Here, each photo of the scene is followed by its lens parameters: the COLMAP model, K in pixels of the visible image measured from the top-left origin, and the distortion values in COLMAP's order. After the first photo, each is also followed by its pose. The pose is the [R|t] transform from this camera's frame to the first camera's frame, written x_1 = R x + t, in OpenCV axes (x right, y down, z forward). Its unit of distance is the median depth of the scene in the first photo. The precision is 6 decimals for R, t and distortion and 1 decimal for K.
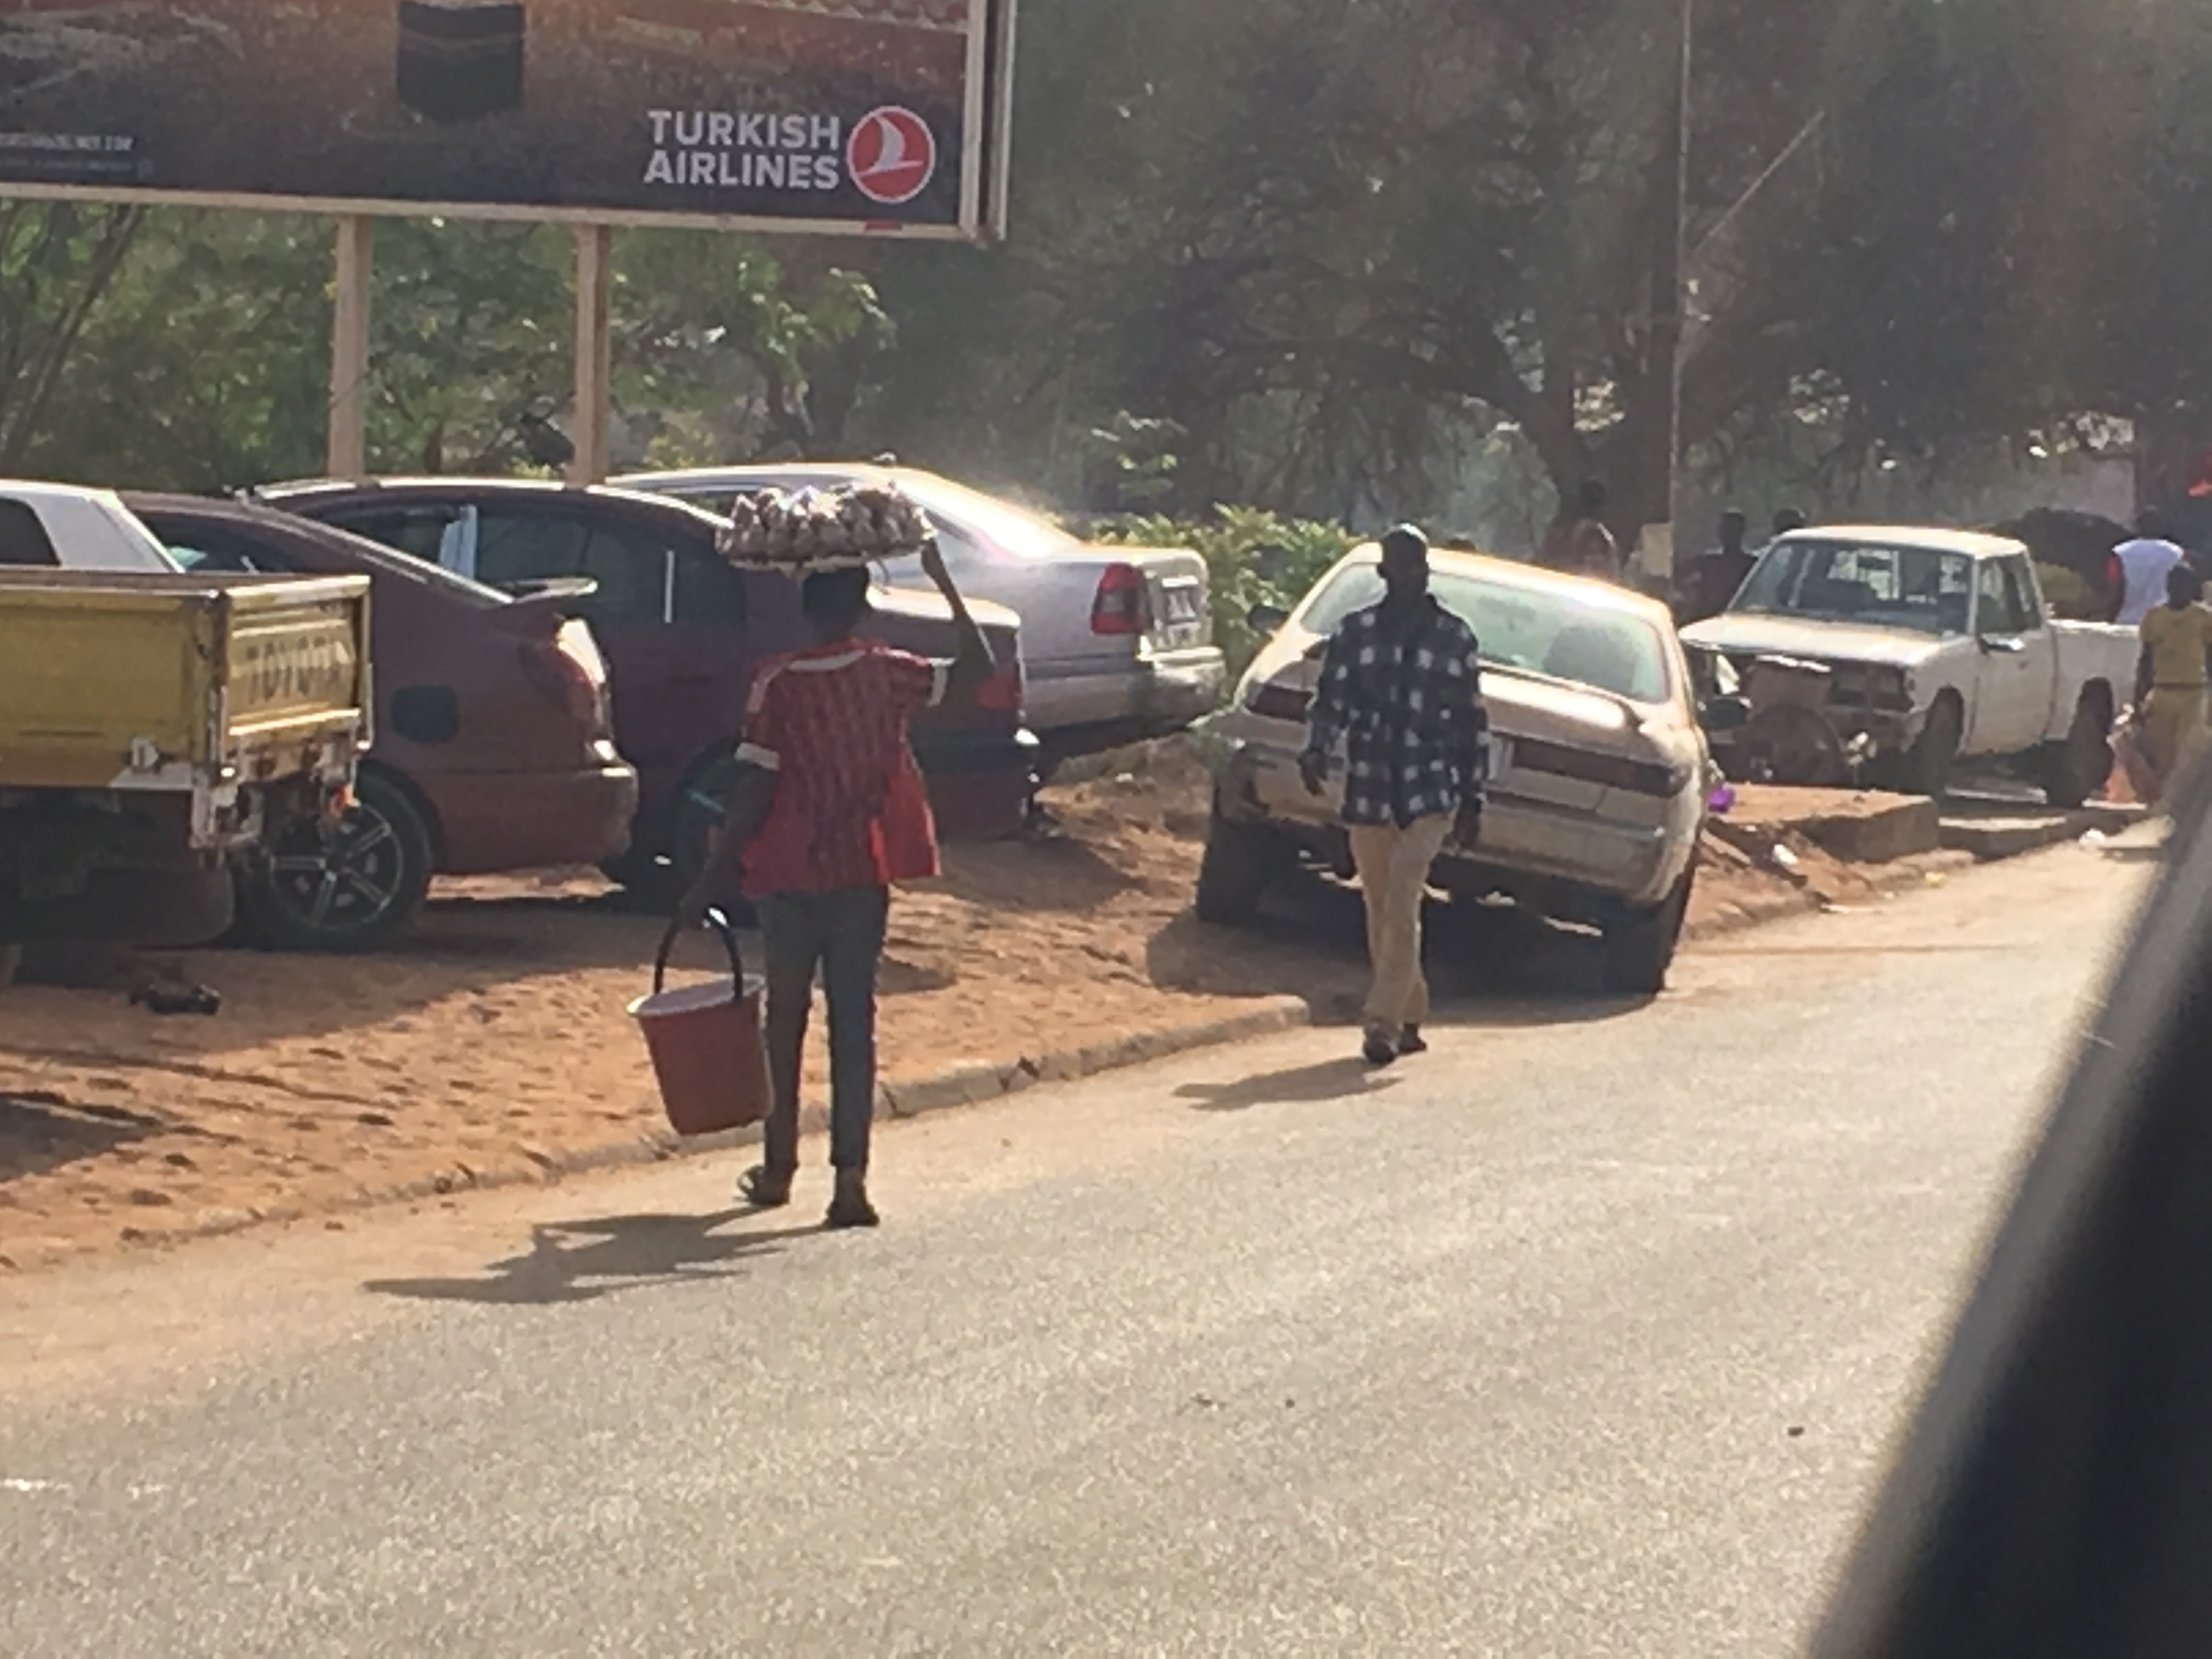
lens RADIAL K [[9578.4, 0, 1105.6], [0, 9578.4, 828.9], [0, 0, 1]] dist [0.080652, 0.000000]
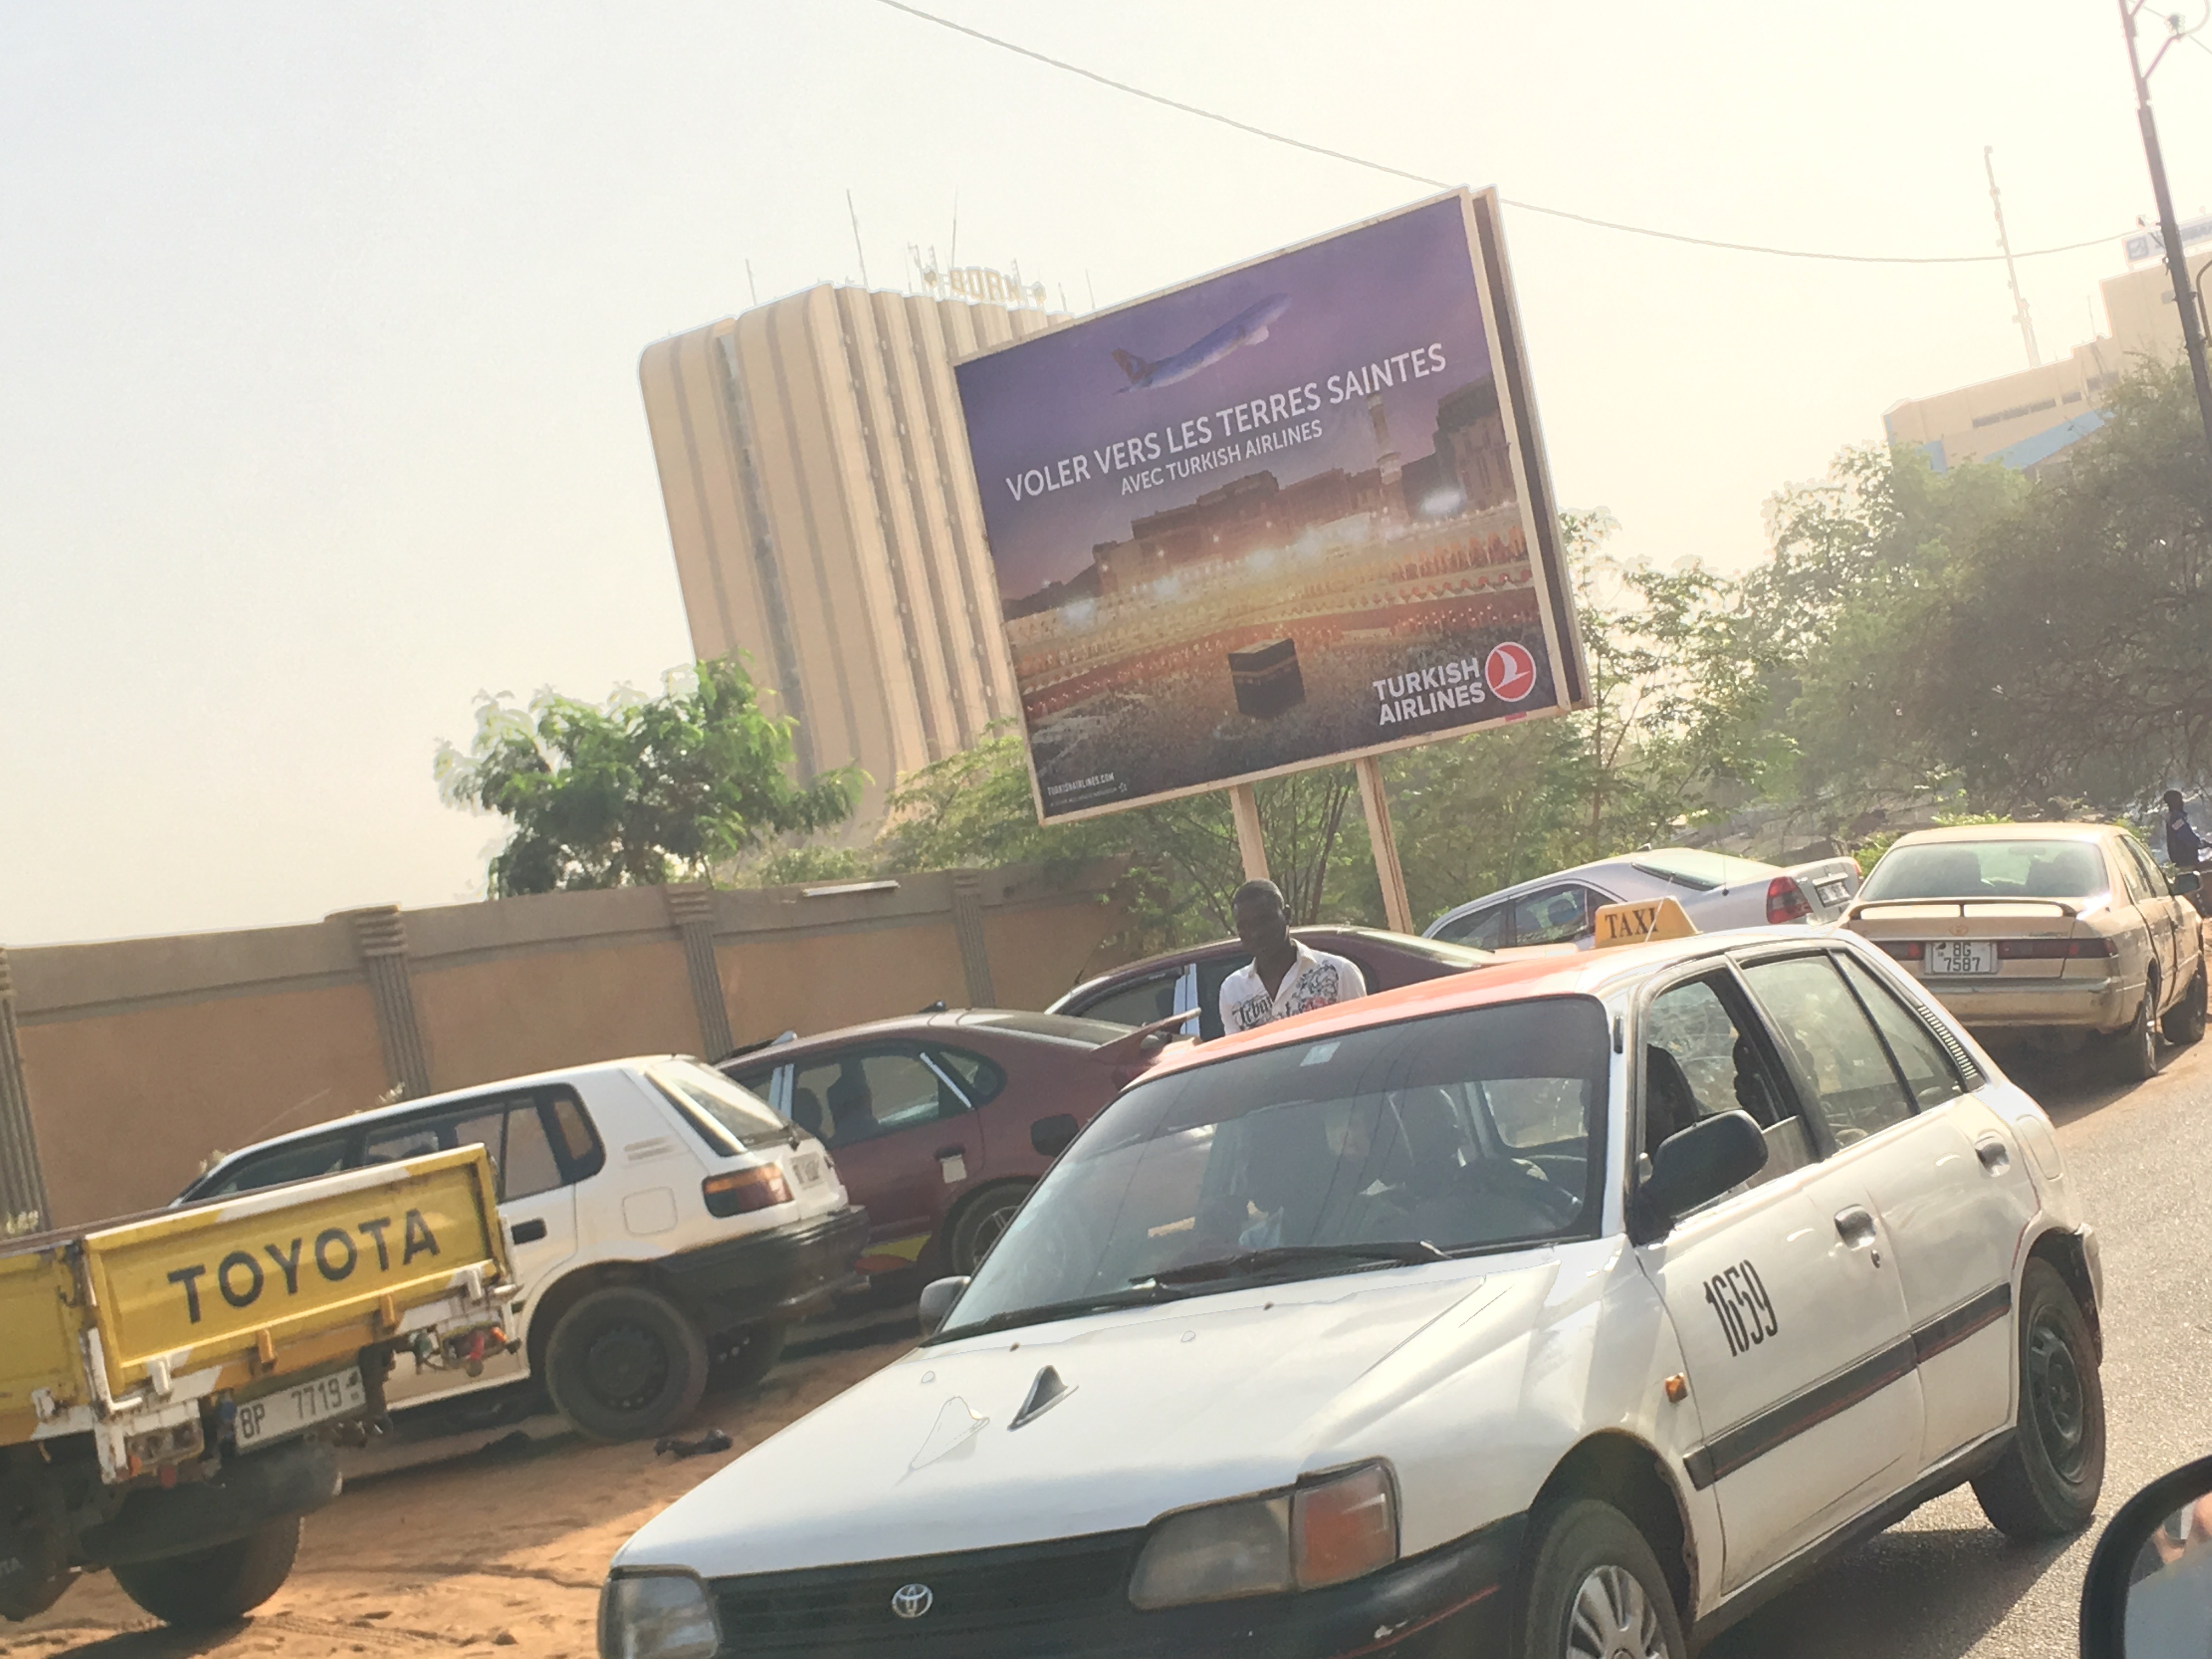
lens RADIAL K [[3412.5, 0, 1111.2], [0, 3412.5, 831.4], [0, 0, 1]] dist [0.037638, 0.000000]
pose [[0.917806, -0.231818, -0.322323, 0.093113], [0.213031, 0.972617, -0.092916, -0.005890], [0.335037, 0.016614, 0.942058, 0.440883]]
